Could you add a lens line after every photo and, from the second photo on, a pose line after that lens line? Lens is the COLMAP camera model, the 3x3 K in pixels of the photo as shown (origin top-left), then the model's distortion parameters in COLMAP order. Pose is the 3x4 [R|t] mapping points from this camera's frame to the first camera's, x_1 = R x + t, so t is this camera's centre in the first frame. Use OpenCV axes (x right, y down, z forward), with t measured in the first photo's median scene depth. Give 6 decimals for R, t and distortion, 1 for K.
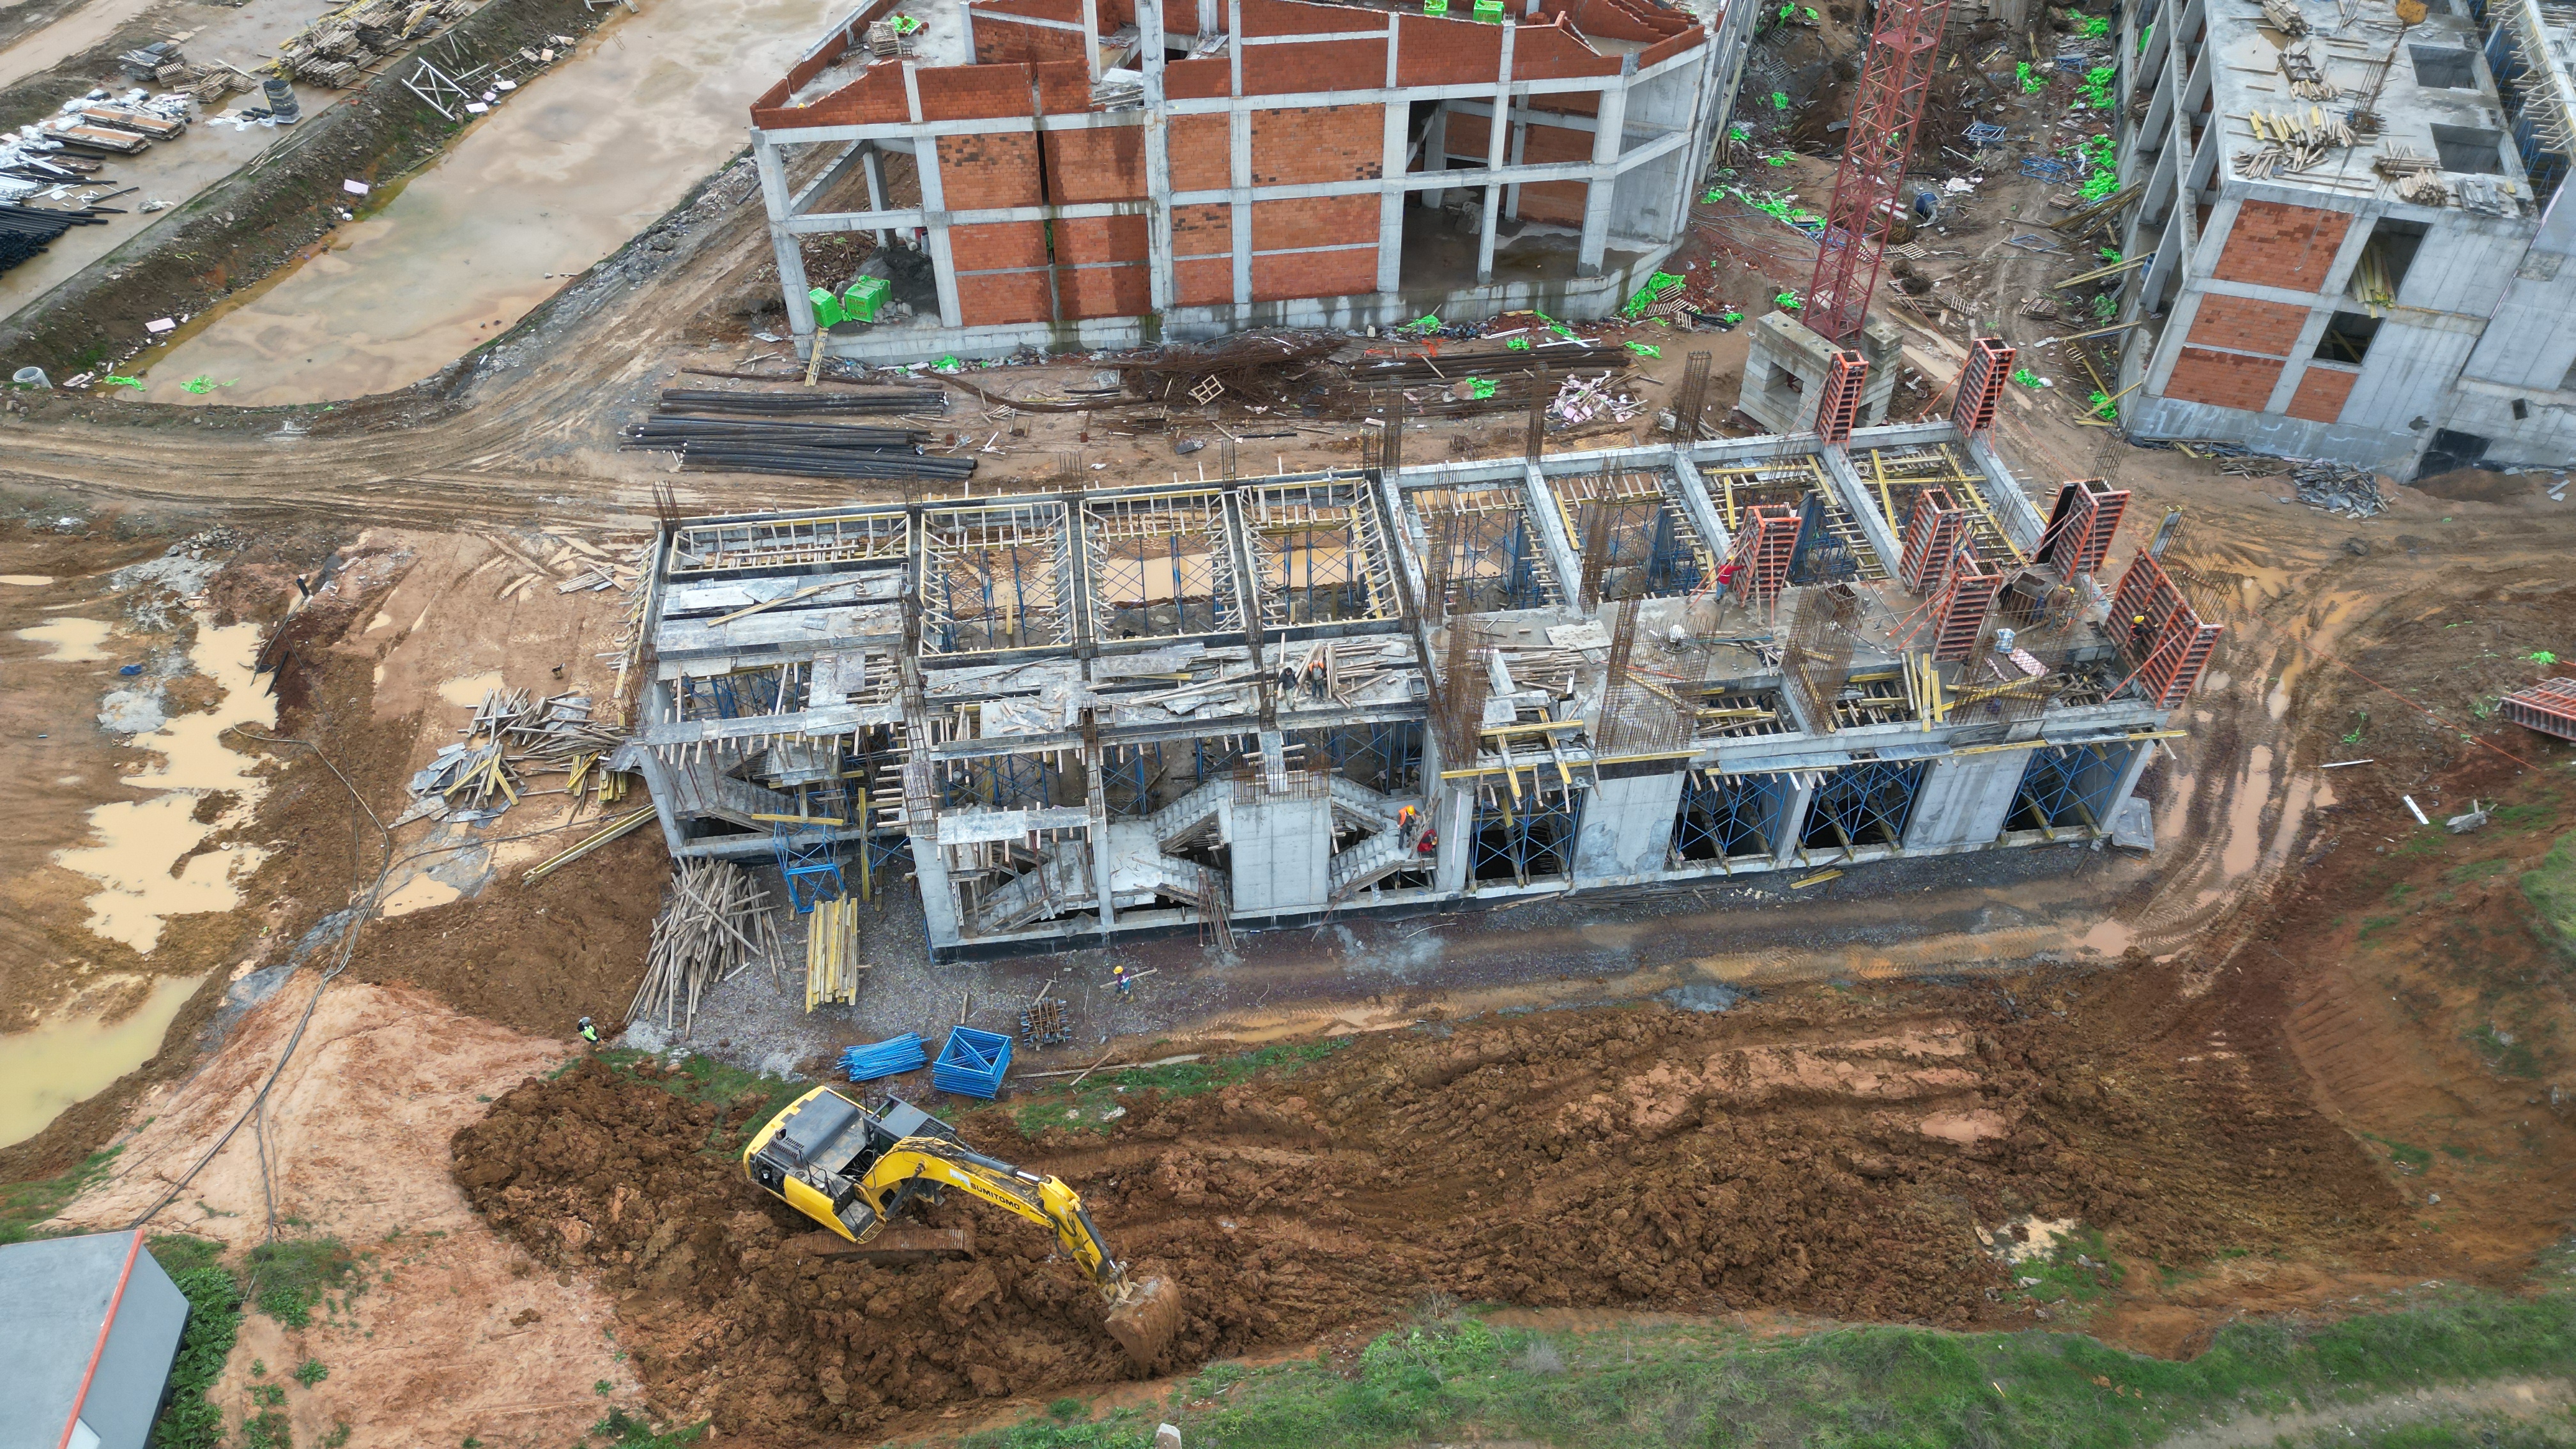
lens RADIAL K [[1786.7, 0, 1288.2], [0, 1786.7, 729.4], [0, 0, 1]] dist [0.086131, -0.084915]
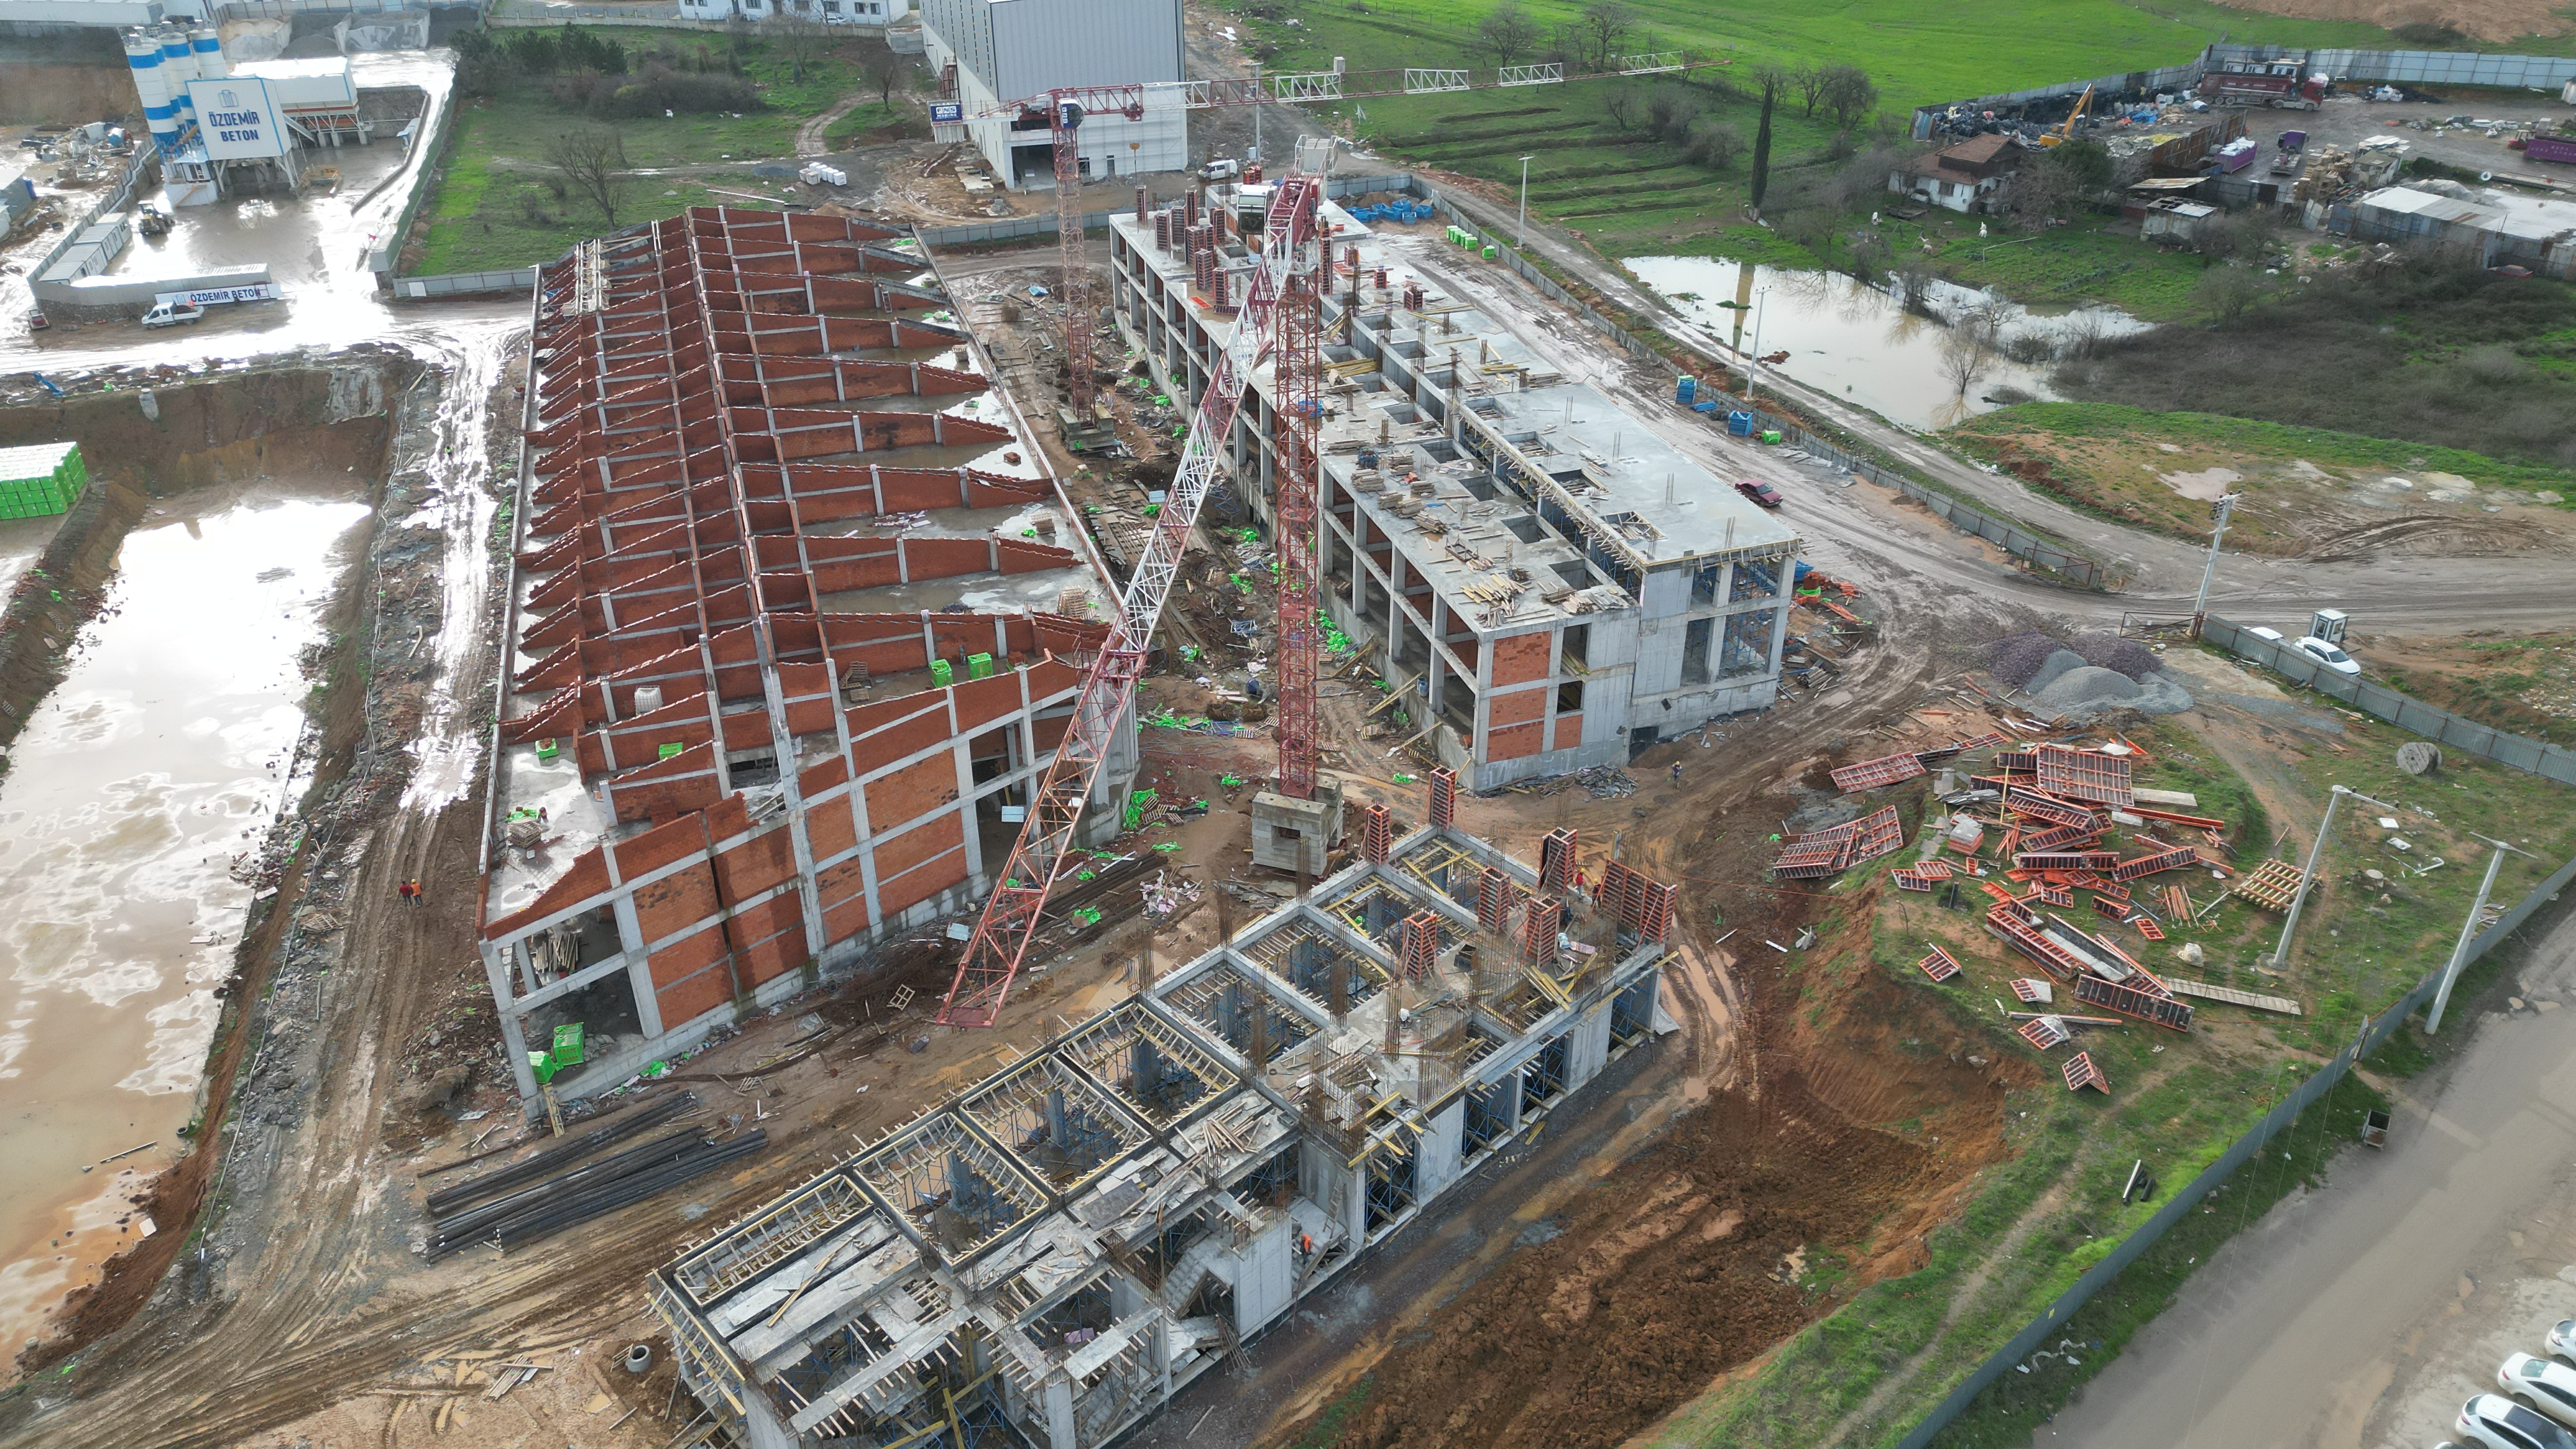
lens RADIAL K [[1786.7, 0, 1289.0], [0, 1786.7, 718.4], [0, 0, 1]] dist [0.086131, -0.084915]
pose [[0.809233, -0.305951, 0.501534, -0.394593], [0.419739, 0.898402, -0.129202, -0.091007], [-0.411049, 0.315068, 0.855436, -0.231426]]
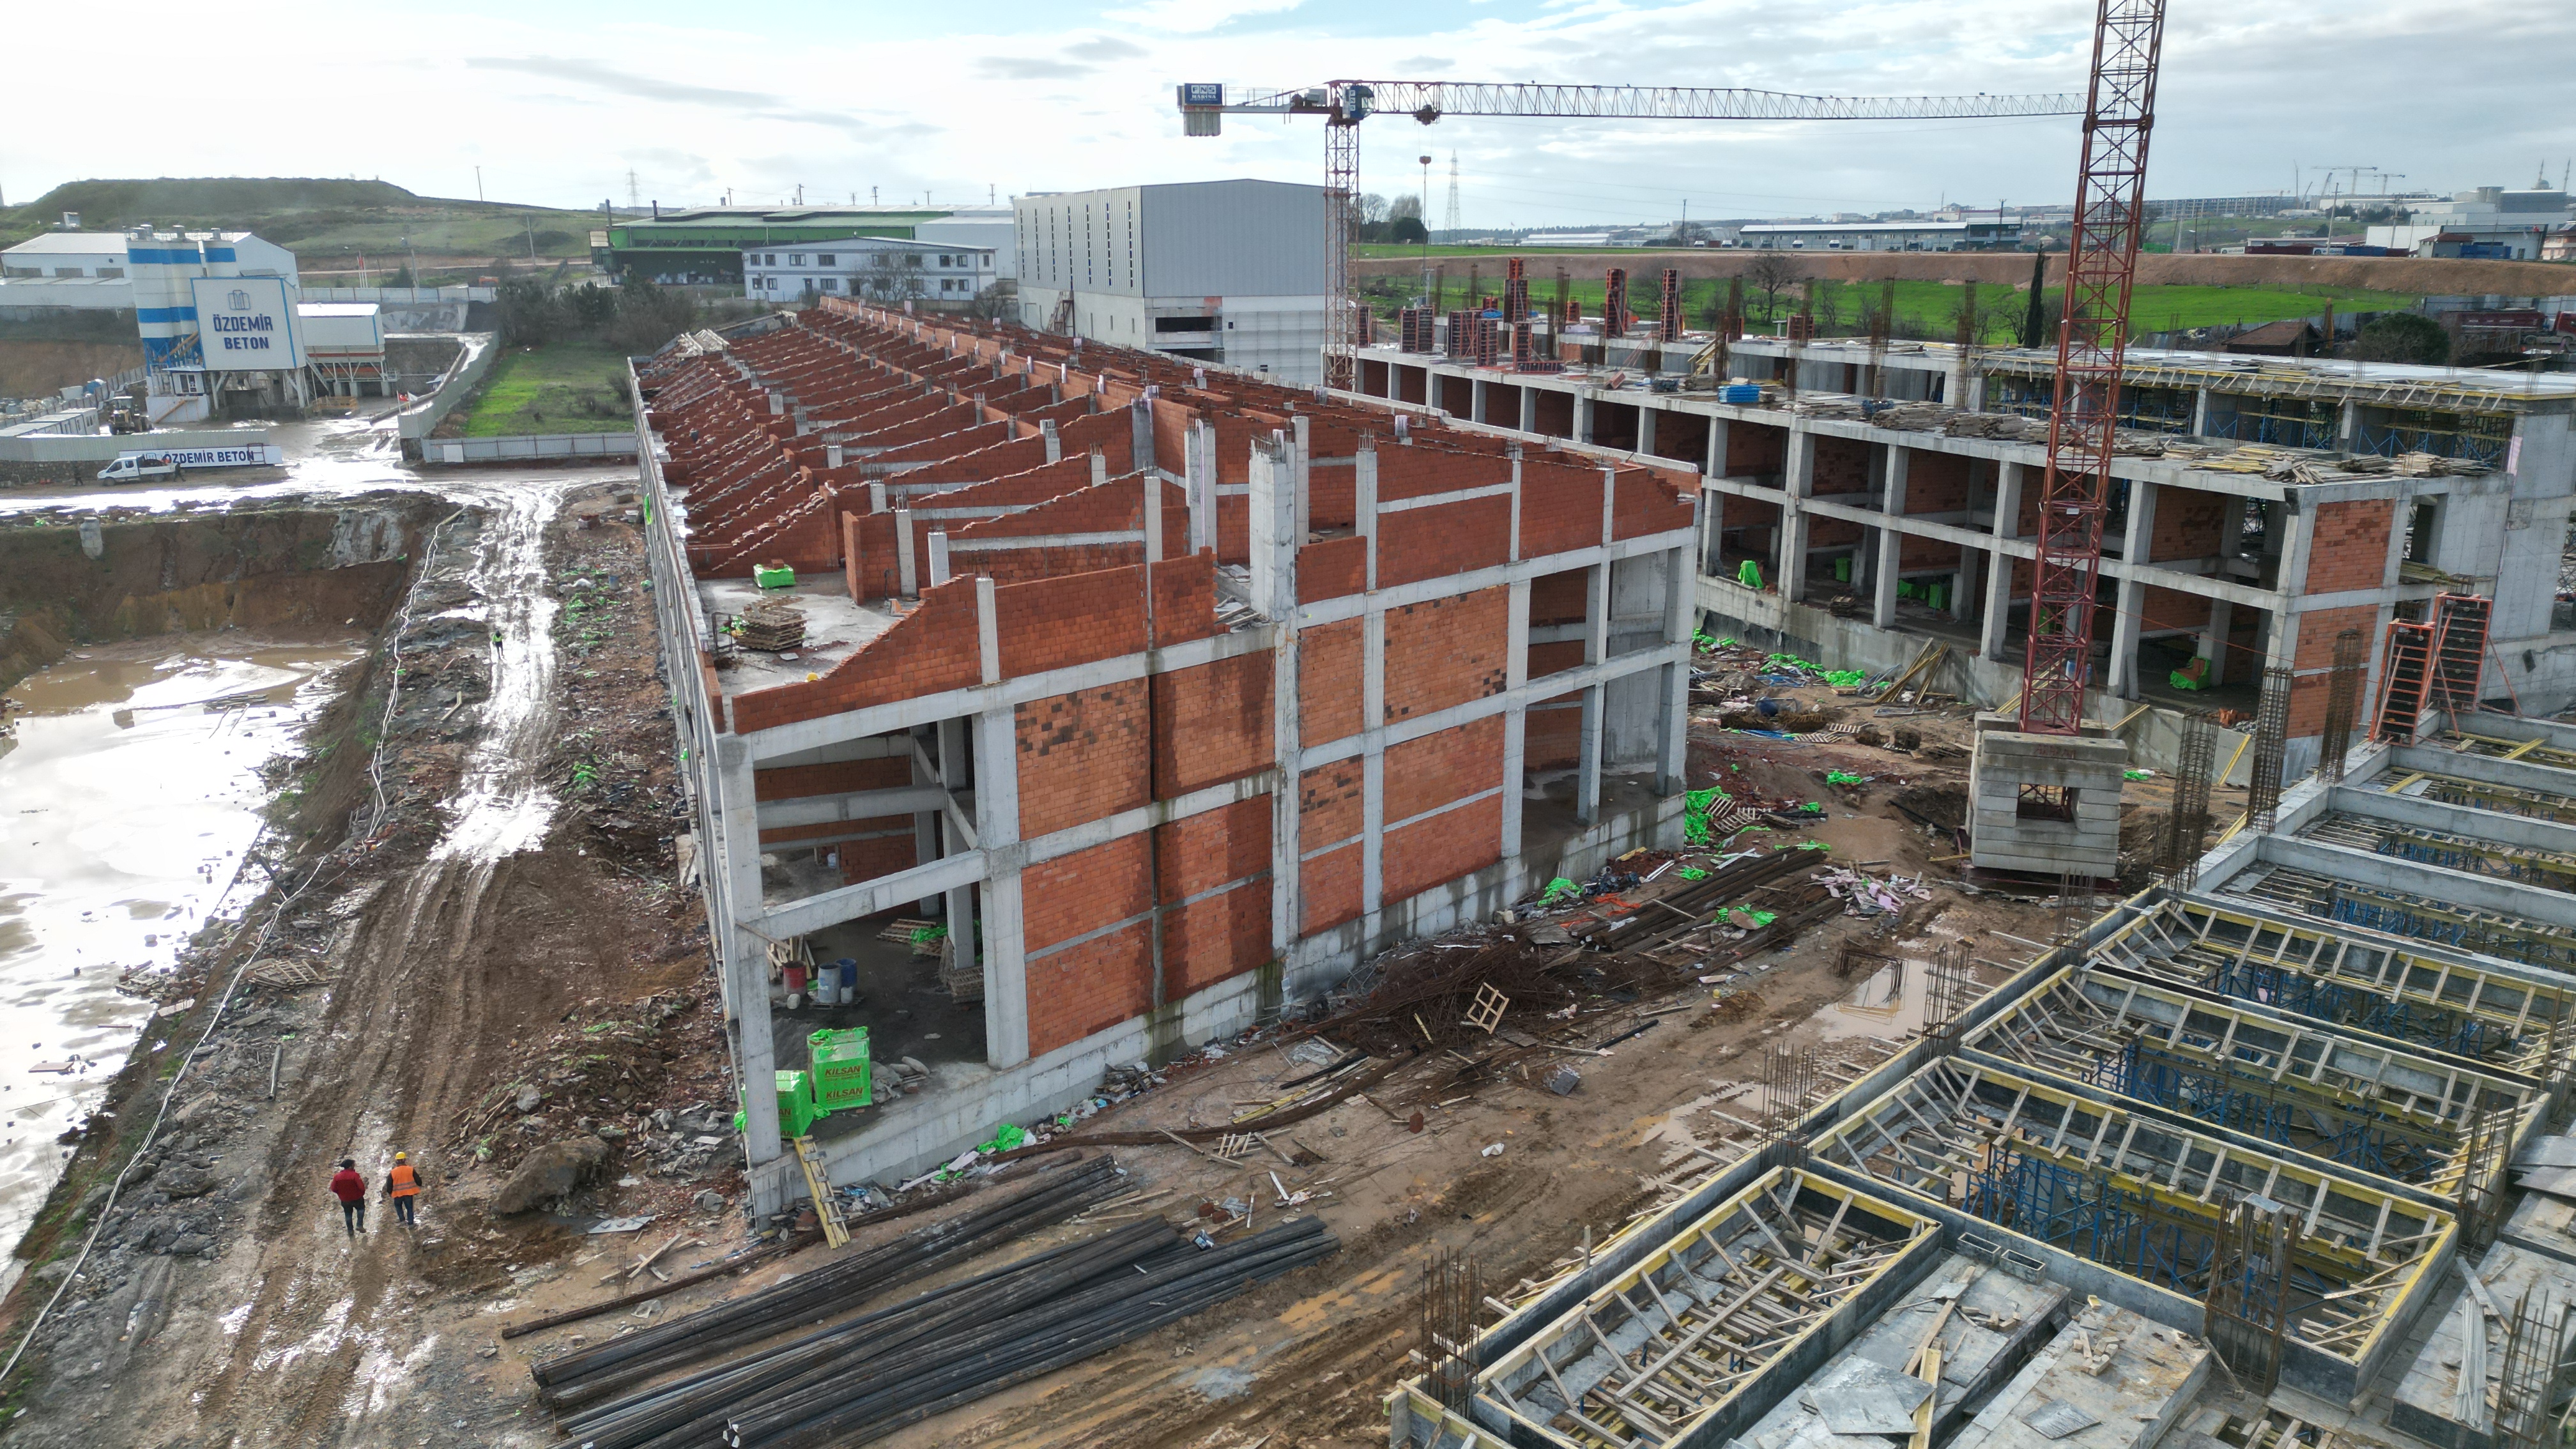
lens RADIAL K [[1786.7, 0, 1286.5], [0, 1786.7, 709.8], [0, 0, 1]] dist [0.086131, -0.084915]
pose [[0.788129, -0.161854, 0.593848, -0.445985], [0.437569, 0.825869, -0.355630, -0.087573], [-0.432881, 0.540133, 0.721714, 0.540238]]
